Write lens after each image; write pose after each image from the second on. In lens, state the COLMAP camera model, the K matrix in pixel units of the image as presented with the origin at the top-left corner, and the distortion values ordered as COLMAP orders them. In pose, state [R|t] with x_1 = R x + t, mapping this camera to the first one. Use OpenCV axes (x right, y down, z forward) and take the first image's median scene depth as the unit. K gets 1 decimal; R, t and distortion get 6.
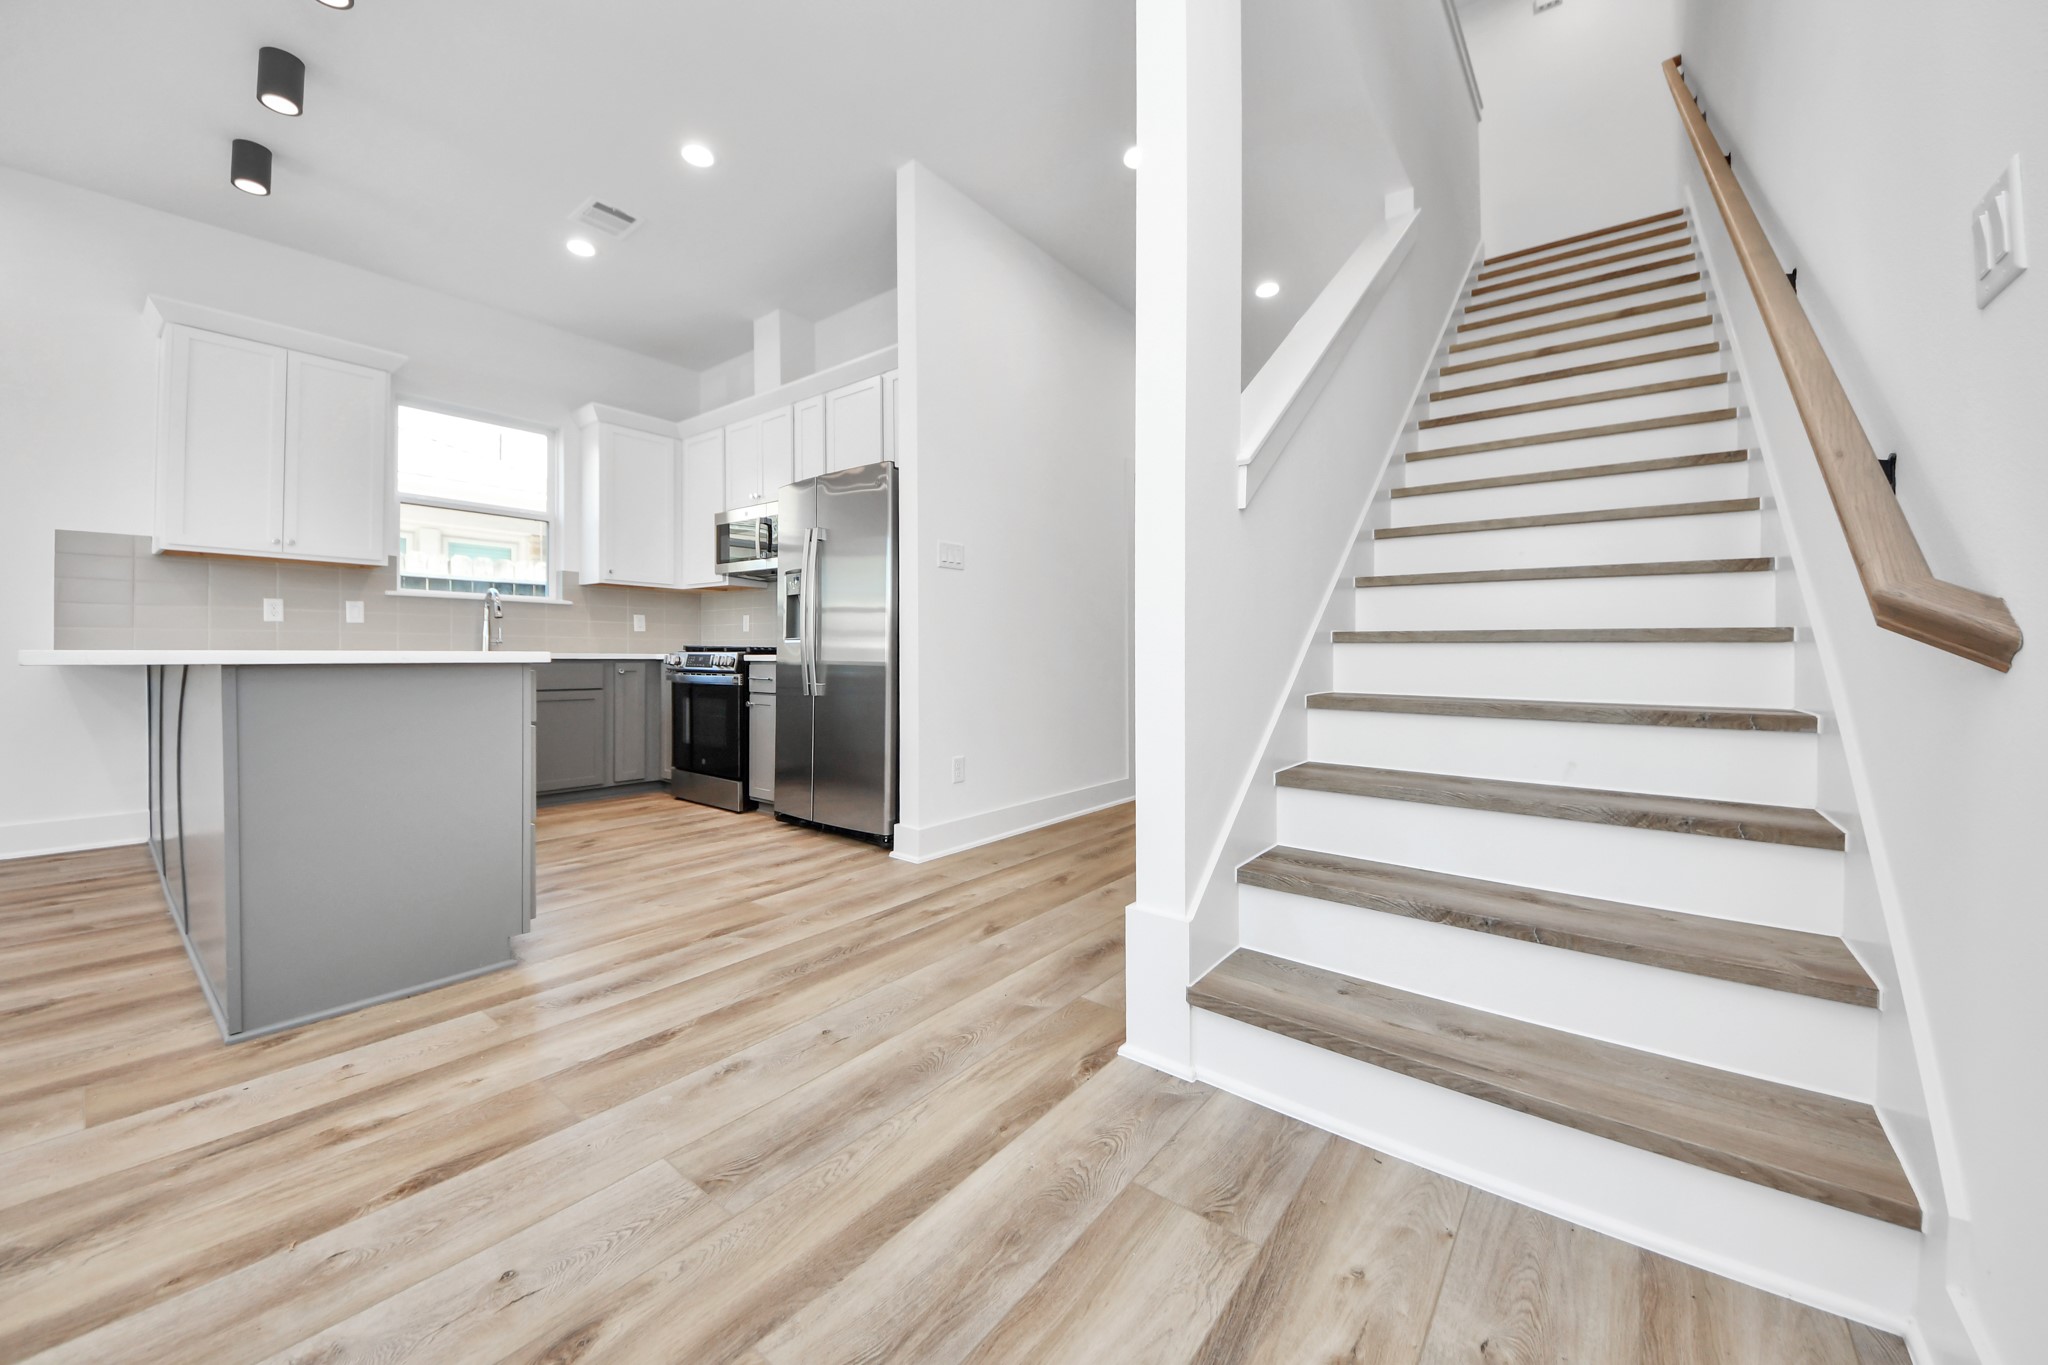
lens RADIAL K [[740.4, 0, 1082.4], [0, 740.4, 656.5], [0, 0, 1]] dist [-0.004320, -0.002805]
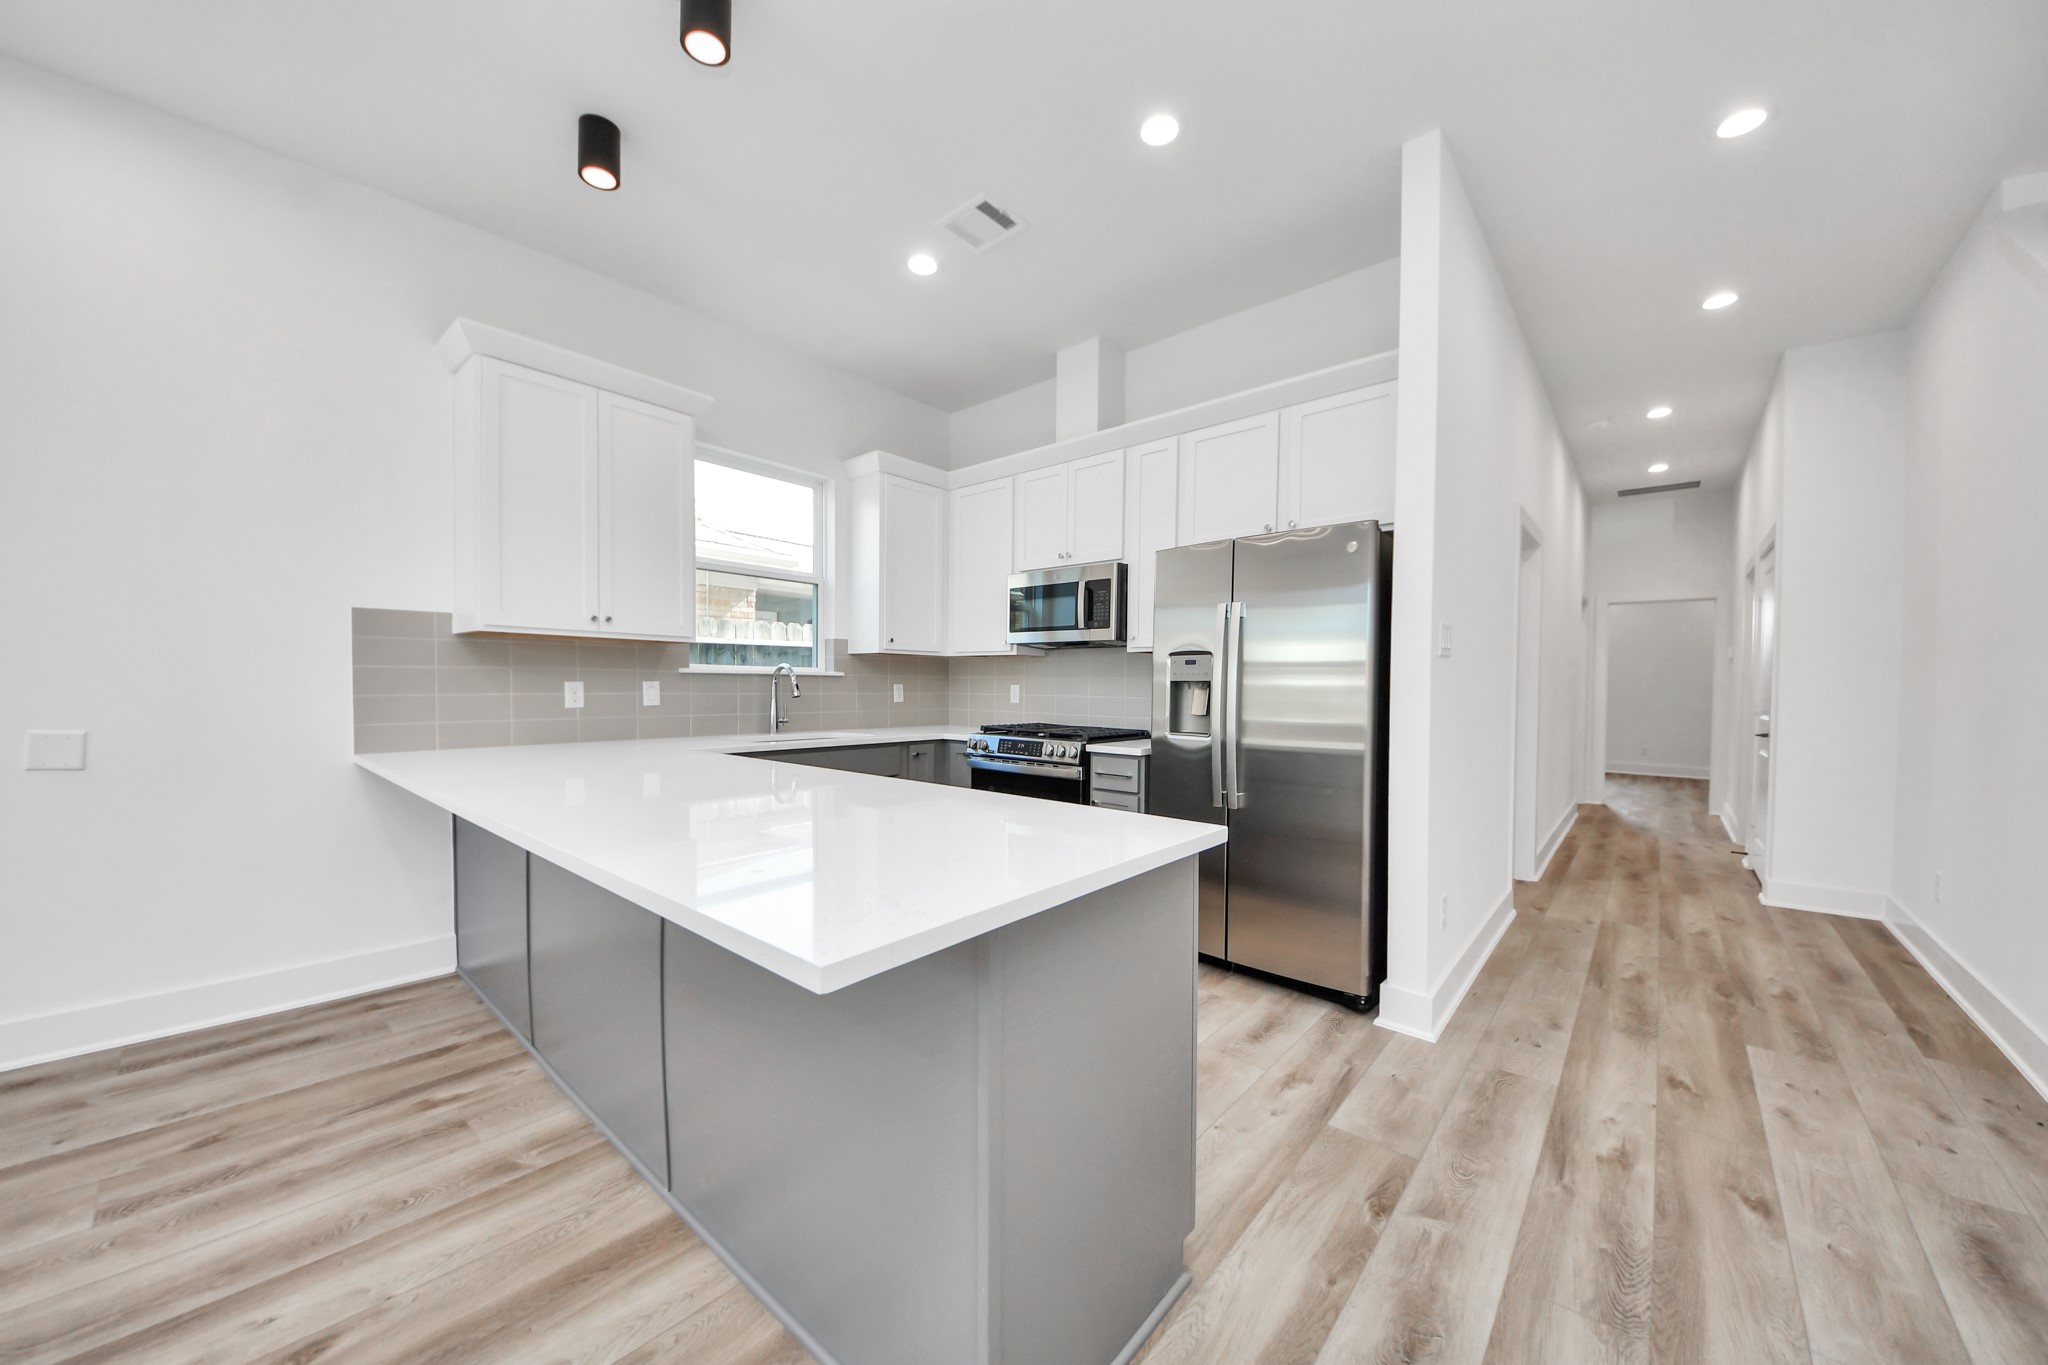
lens RADIAL K [[740.4, 0, 1054.7], [0, 740.4, 665.6], [0, 0, 1]] dist [-0.004320, -0.002805]
pose [[0.997177, 0.000072, -0.075089, -0.465000], [-0.001961, 0.999683, -0.025084, -0.077082], [0.075064, 0.025160, 0.996861, 0.160371]]
